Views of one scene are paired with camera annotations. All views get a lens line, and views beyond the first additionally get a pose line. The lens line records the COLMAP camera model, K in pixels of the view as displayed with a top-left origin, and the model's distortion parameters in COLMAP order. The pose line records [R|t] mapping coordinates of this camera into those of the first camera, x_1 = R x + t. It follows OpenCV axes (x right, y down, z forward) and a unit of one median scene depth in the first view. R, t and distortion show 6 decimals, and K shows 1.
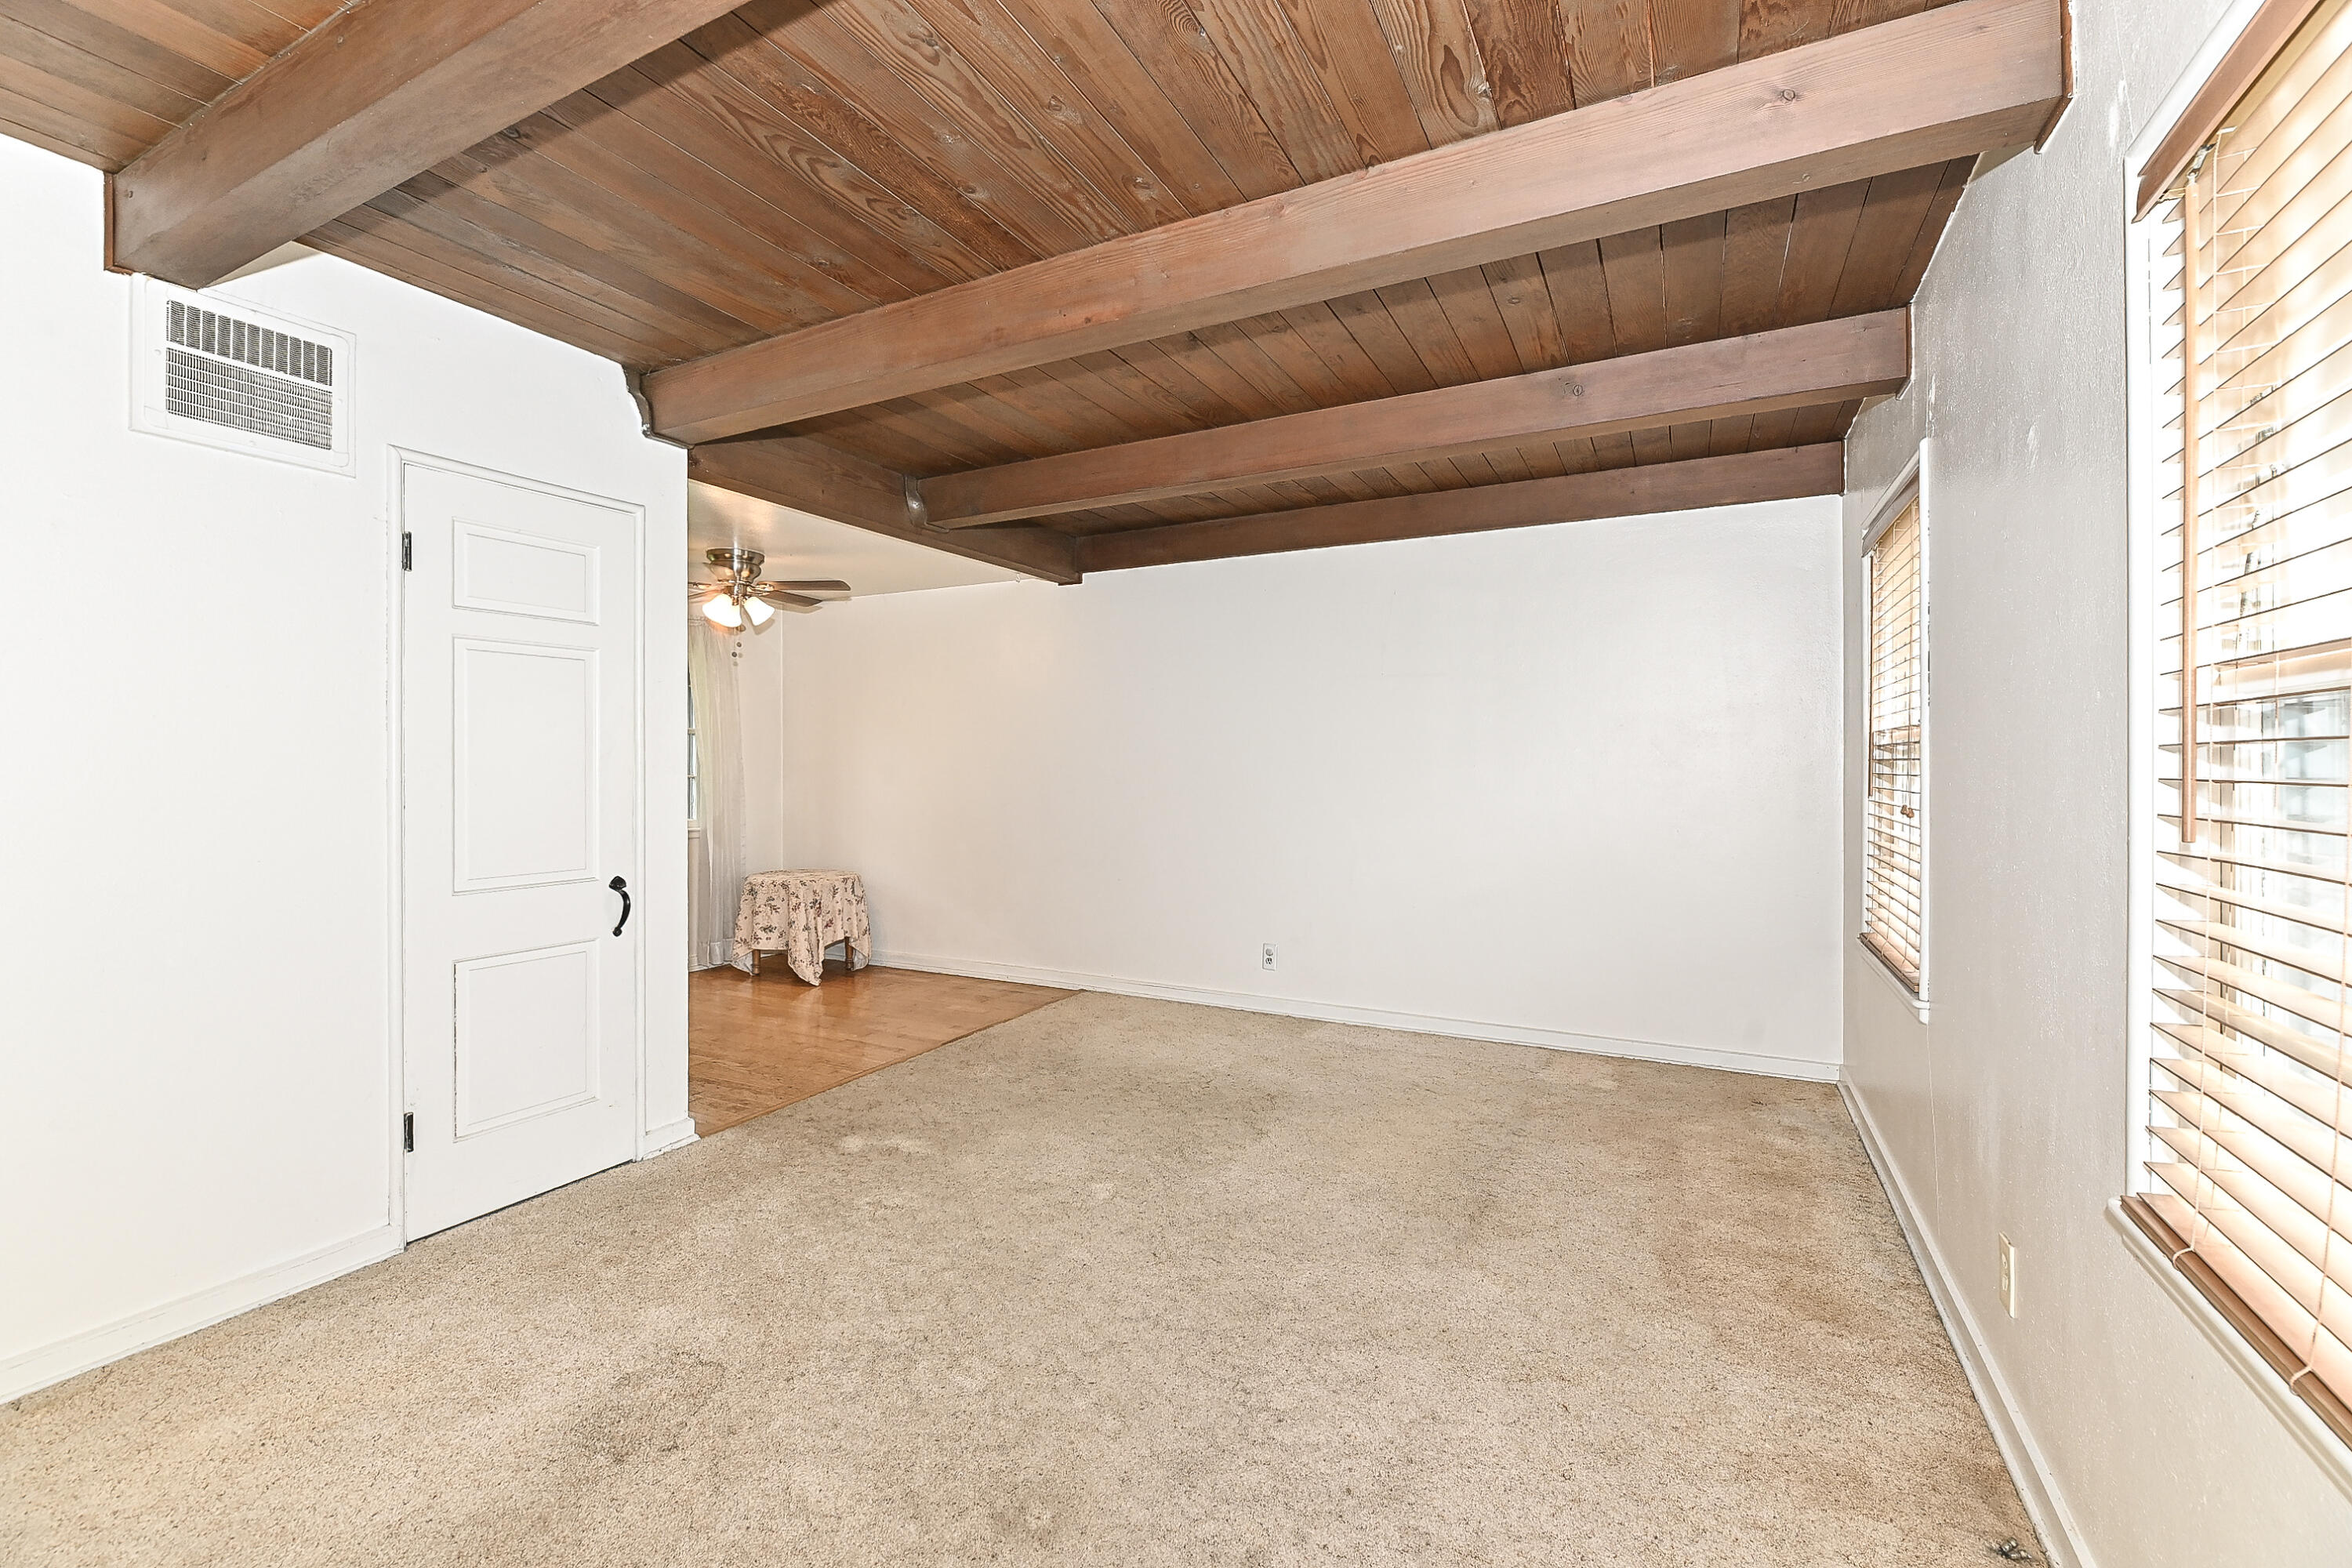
lens RADIAL K [[958.0, 0, 1173.0], [0, 958.0, 772.1], [0, 0, 1]] dist [0.006137, -0.003925]
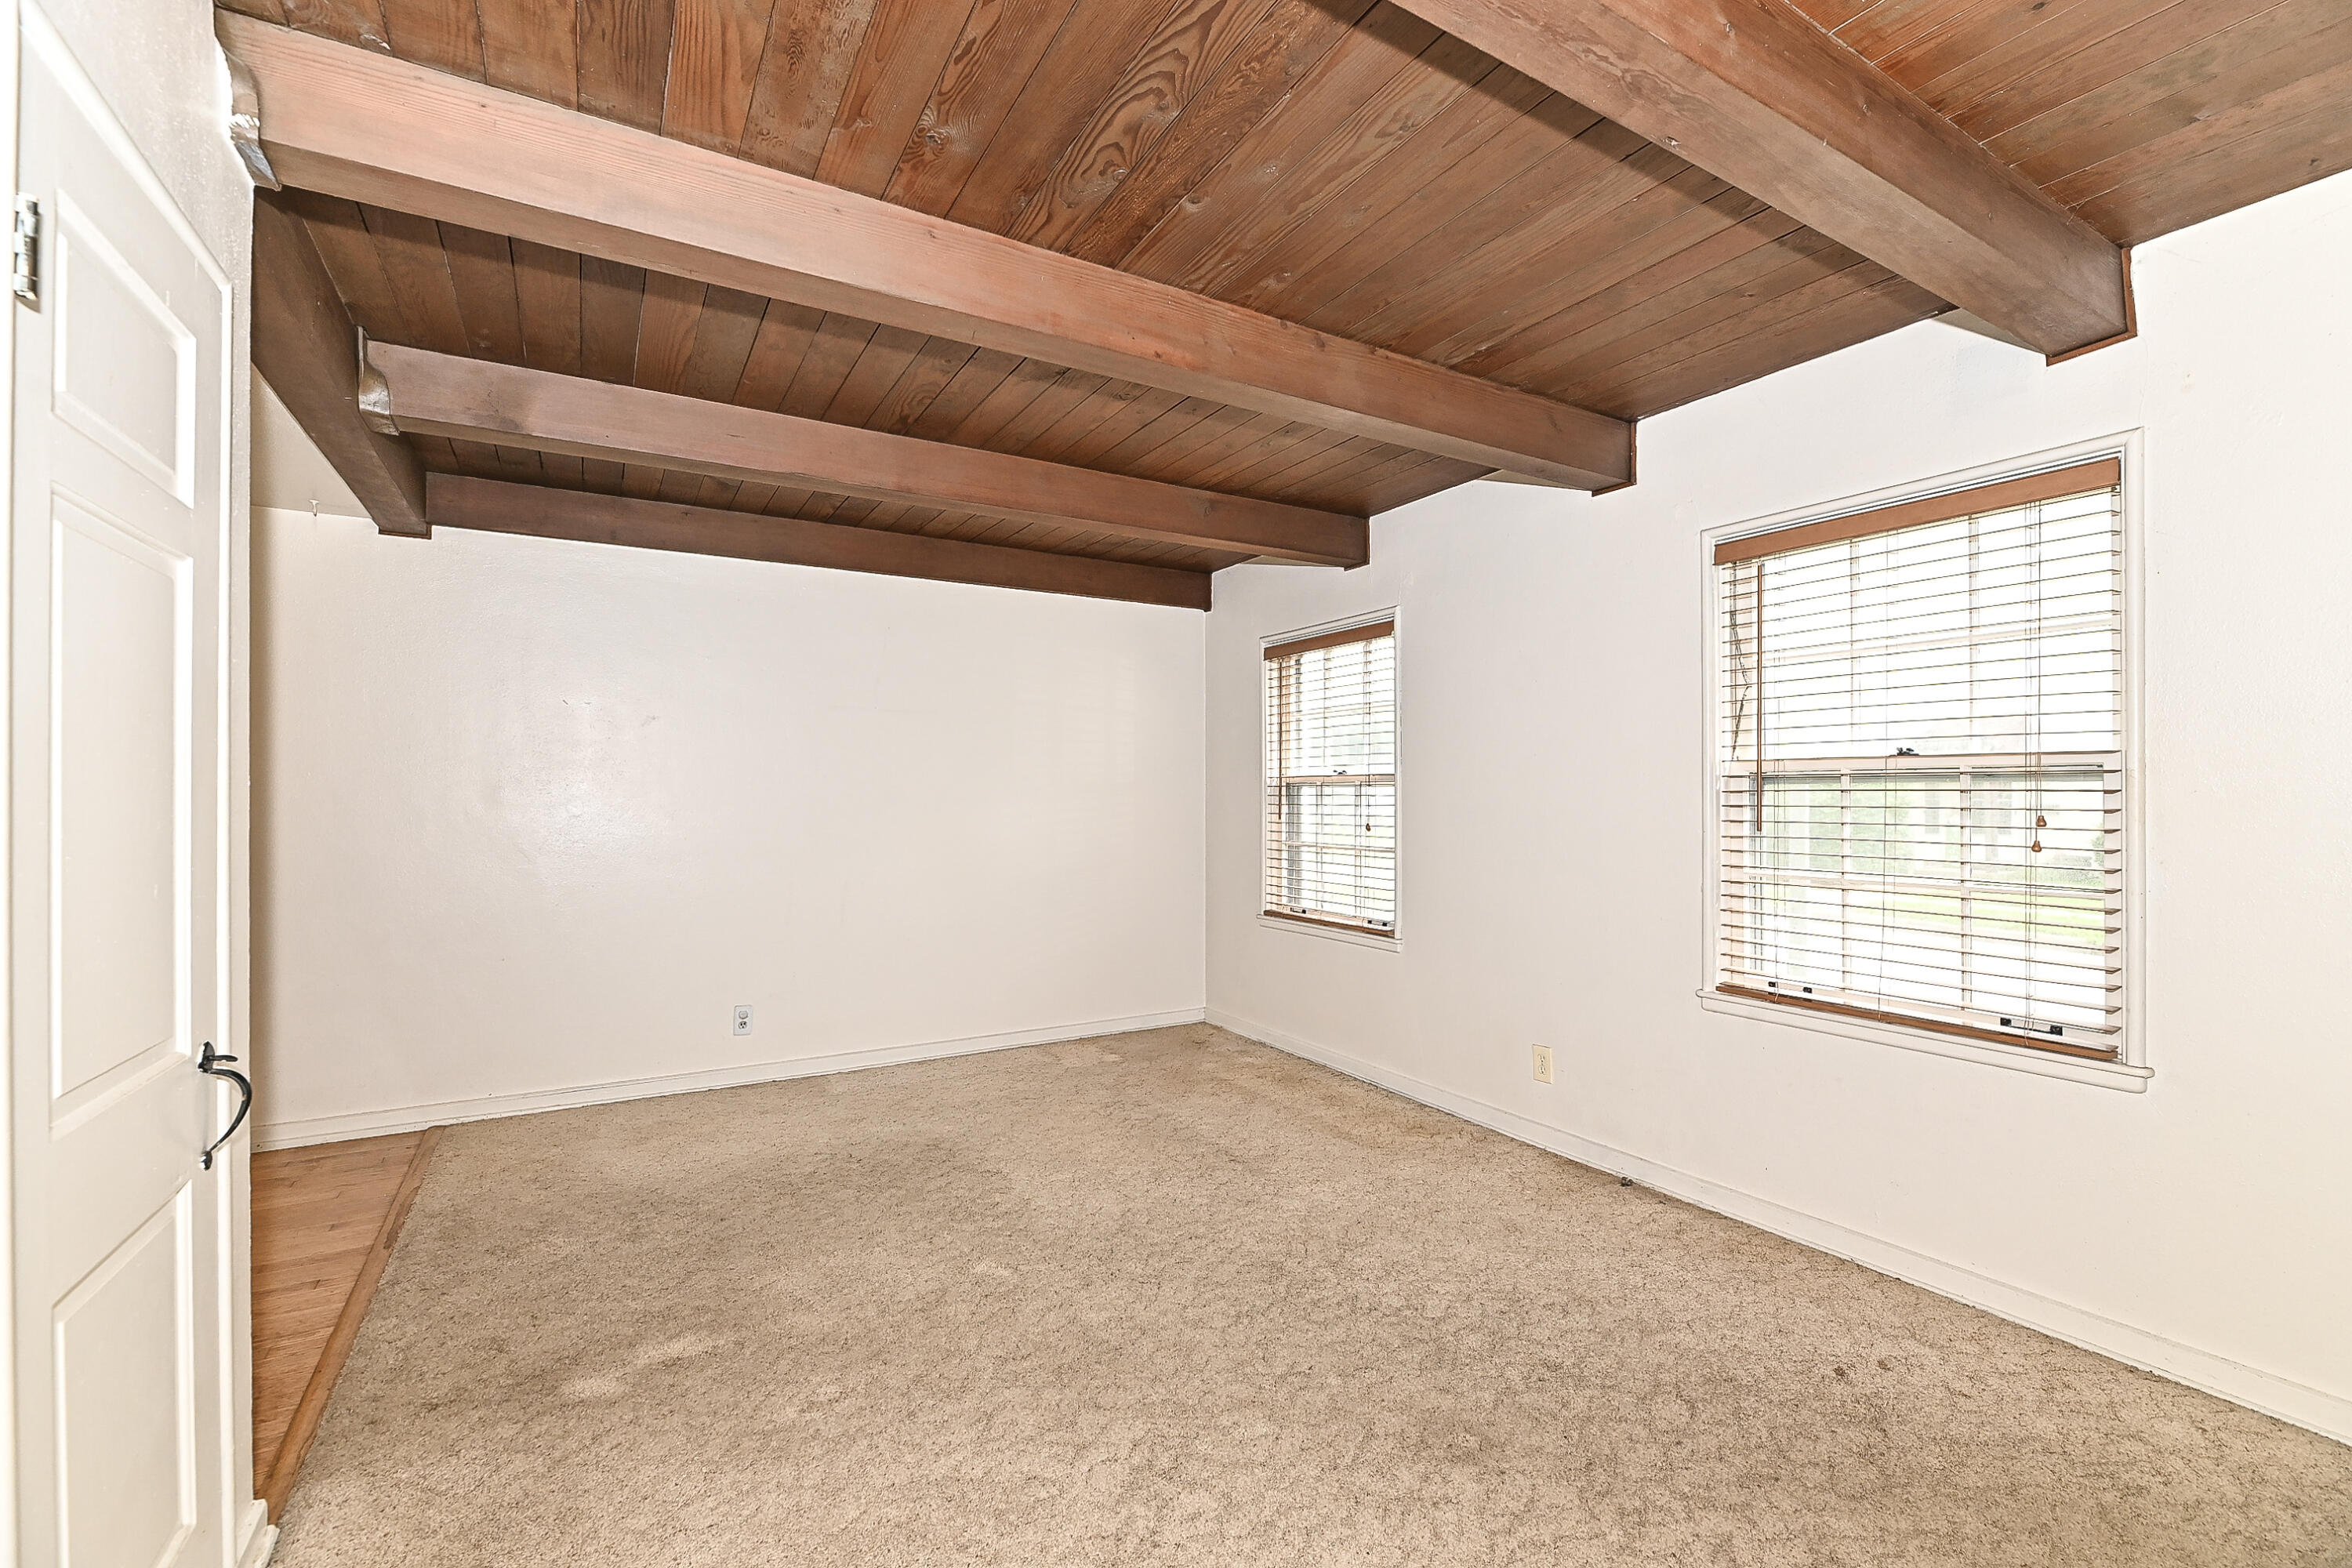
lens RADIAL K [[935.6, 0, 1174.8], [0, 935.6, 802.8], [0, 0, 1]] dist [-0.000932, -0.000006]
pose [[0.561996, -0.005051, 0.827124, -0.589521], [0.007927, 0.999968, 0.000720, -0.005123], [-0.827102, 0.006152, 0.562018, 0.295800]]
